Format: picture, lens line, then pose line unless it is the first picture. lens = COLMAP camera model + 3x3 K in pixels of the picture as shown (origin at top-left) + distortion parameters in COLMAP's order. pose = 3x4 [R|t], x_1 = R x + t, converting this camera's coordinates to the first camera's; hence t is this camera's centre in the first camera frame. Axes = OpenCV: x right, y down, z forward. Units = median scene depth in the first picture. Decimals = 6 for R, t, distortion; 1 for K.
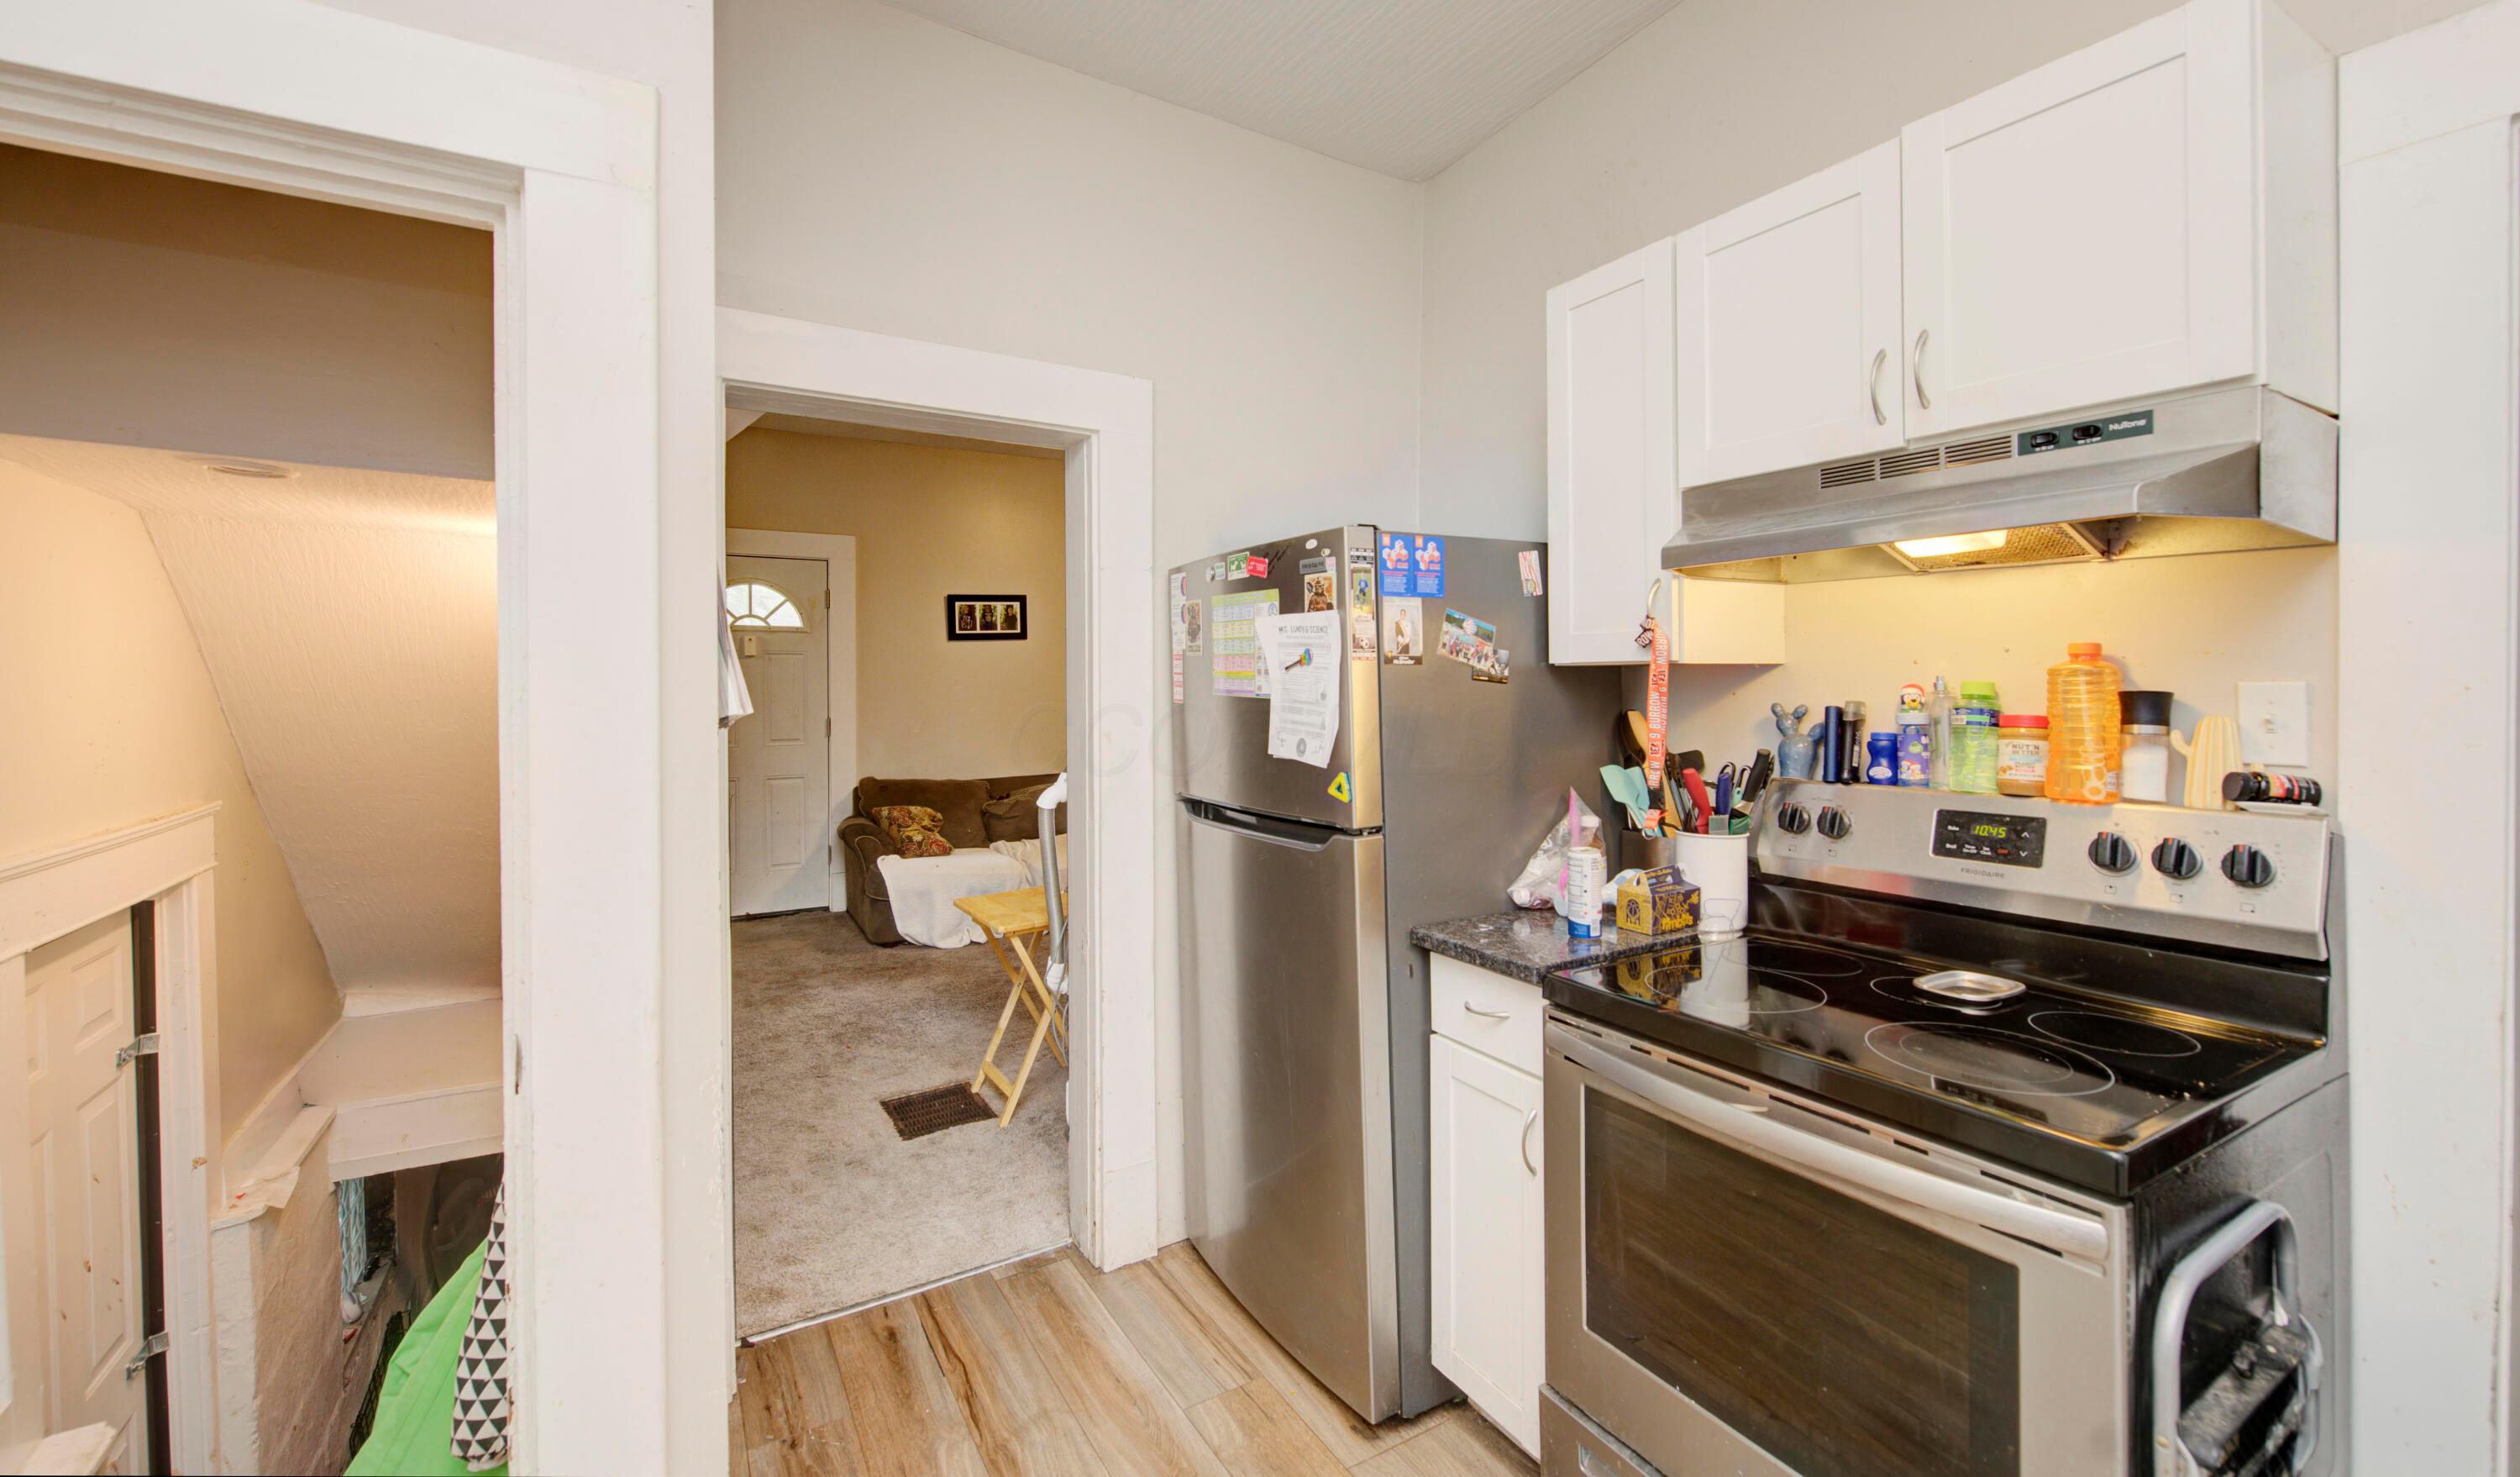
lens RADIAL K [[1020.1, 0, 1252.4], [0, 1020.1, 704.9], [0, 0, 1]] dist [-0.001450, -0.000195]
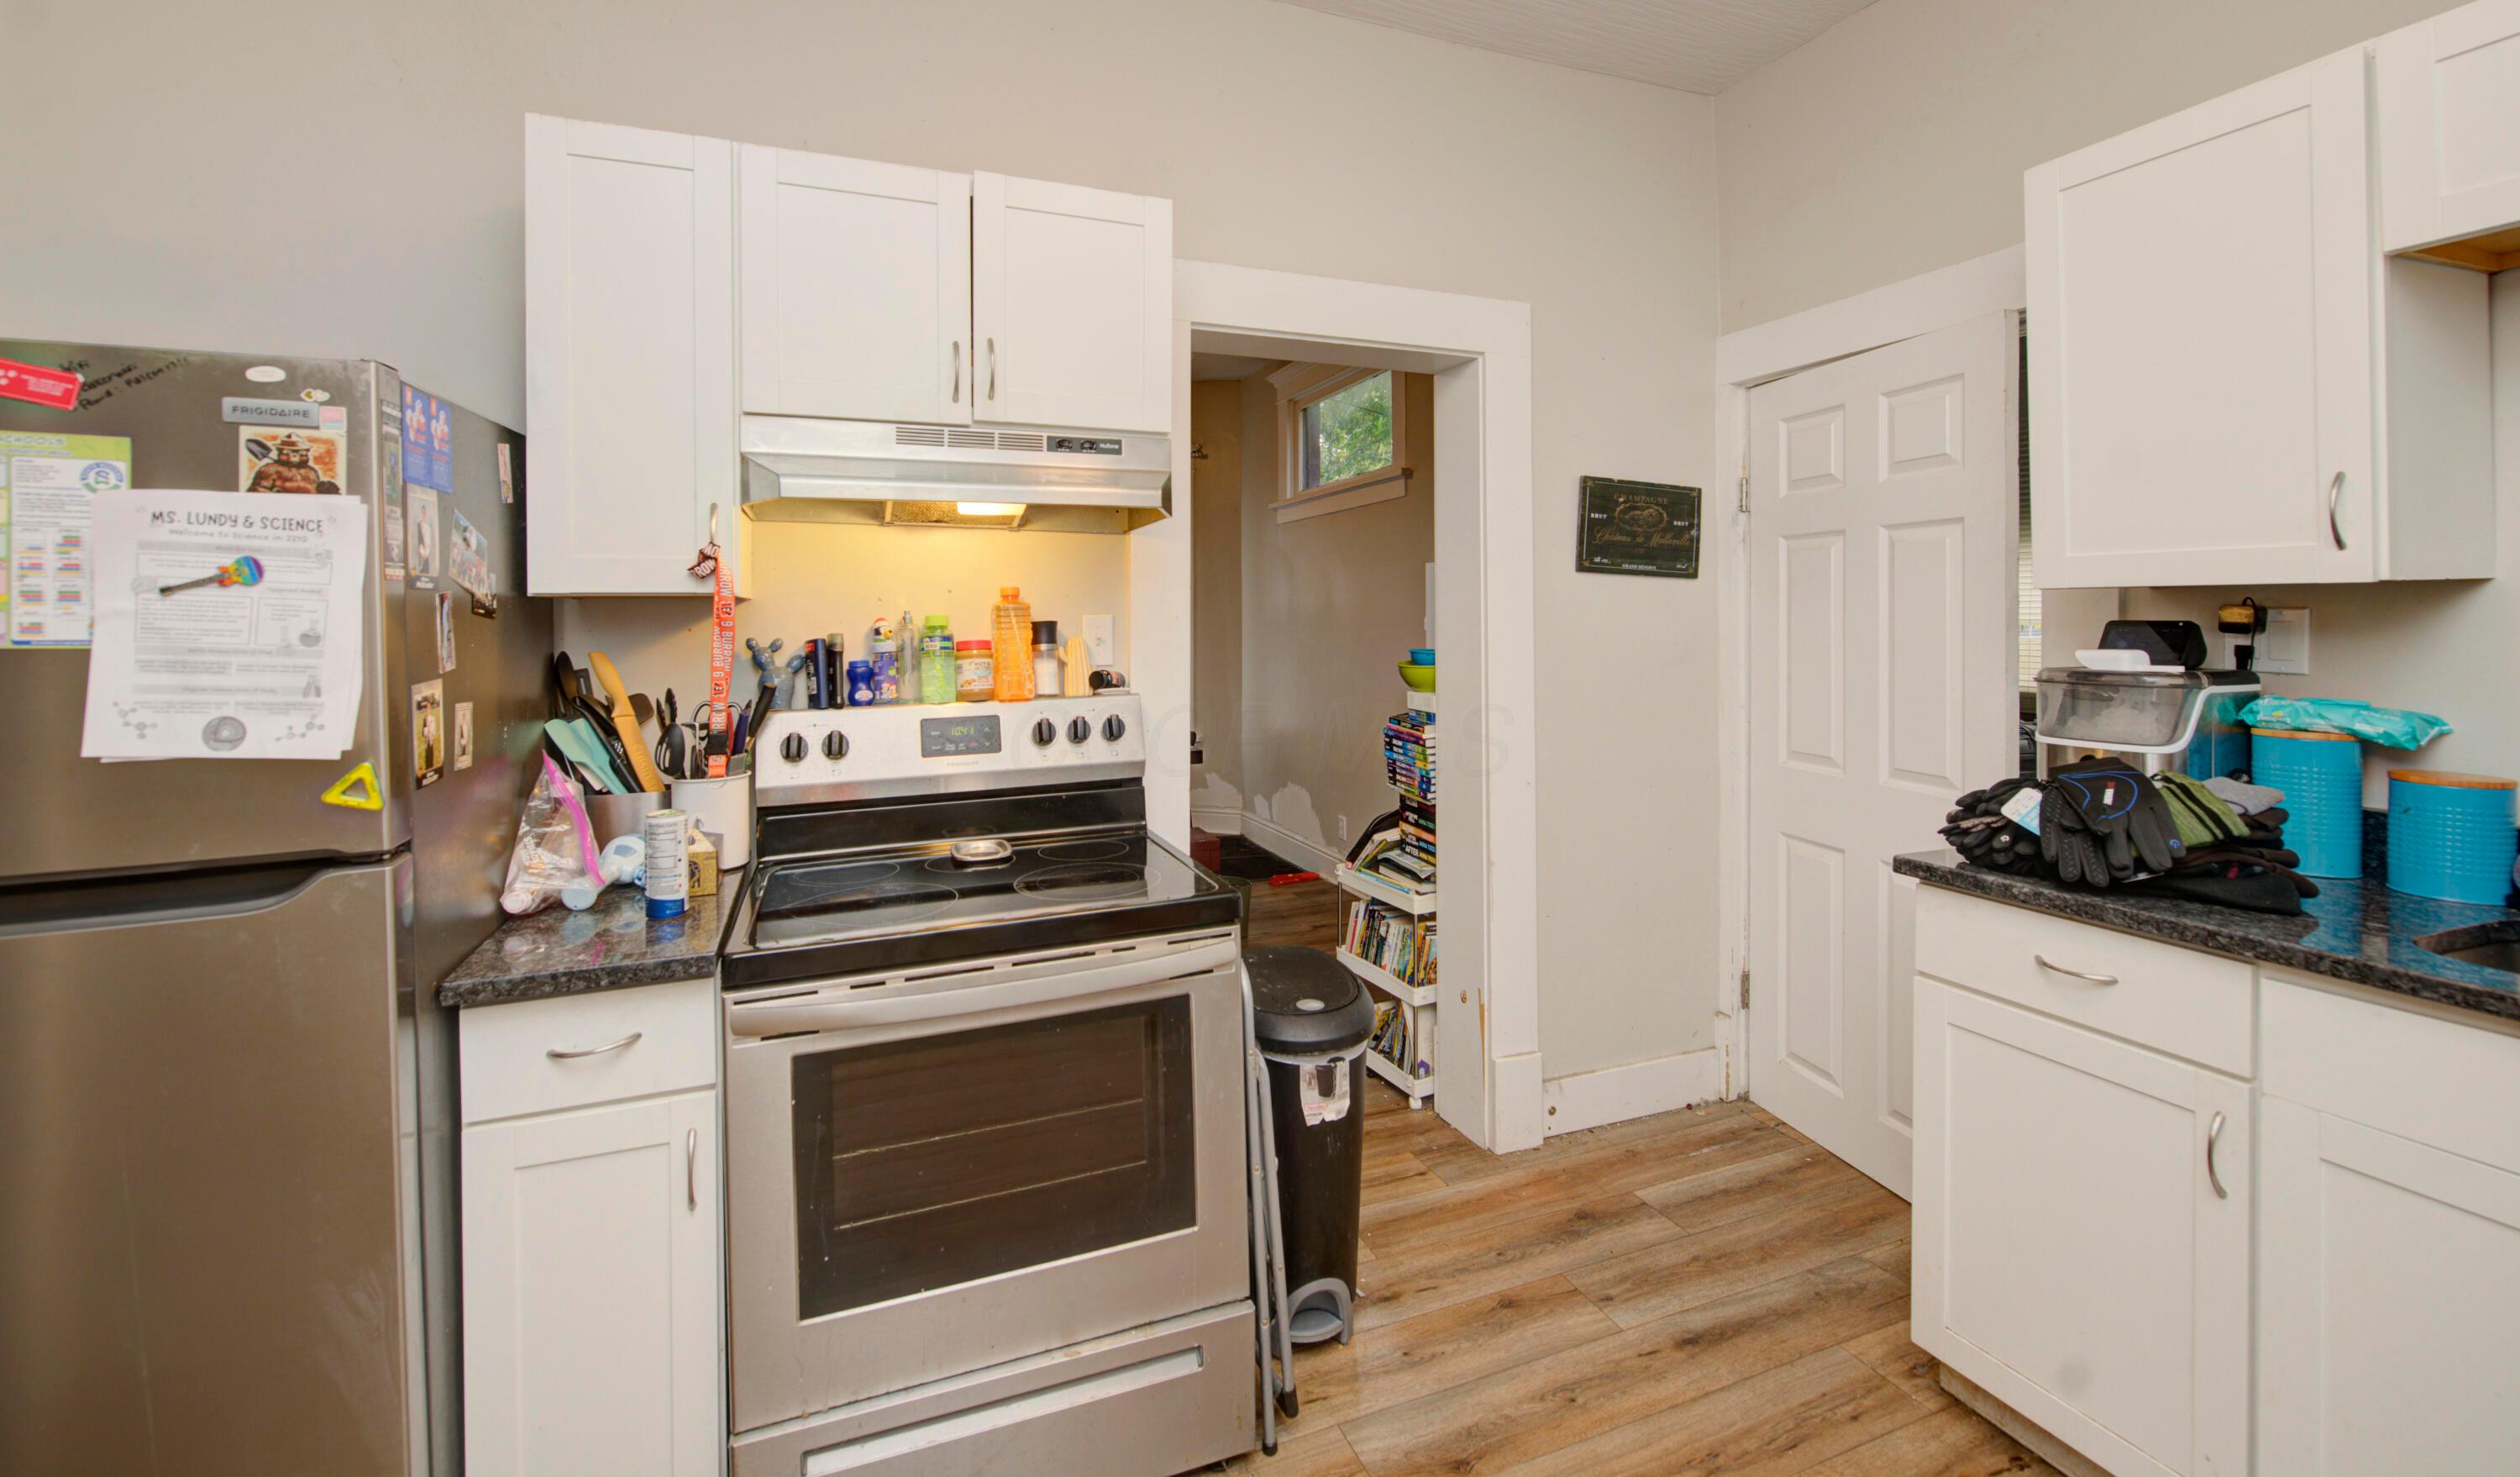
lens RADIAL K [[1053.4, 0, 1247.6], [0, 1053.4, 624.3], [0, 0, 1]] dist [-0.001294, -0.000120]
pose [[0.150981, -0.005248, 0.988523, -0.469921], [0.029968, 0.999551, 0.000730, -0.000835], [-0.988082, 0.029514, 0.151071, 0.386839]]
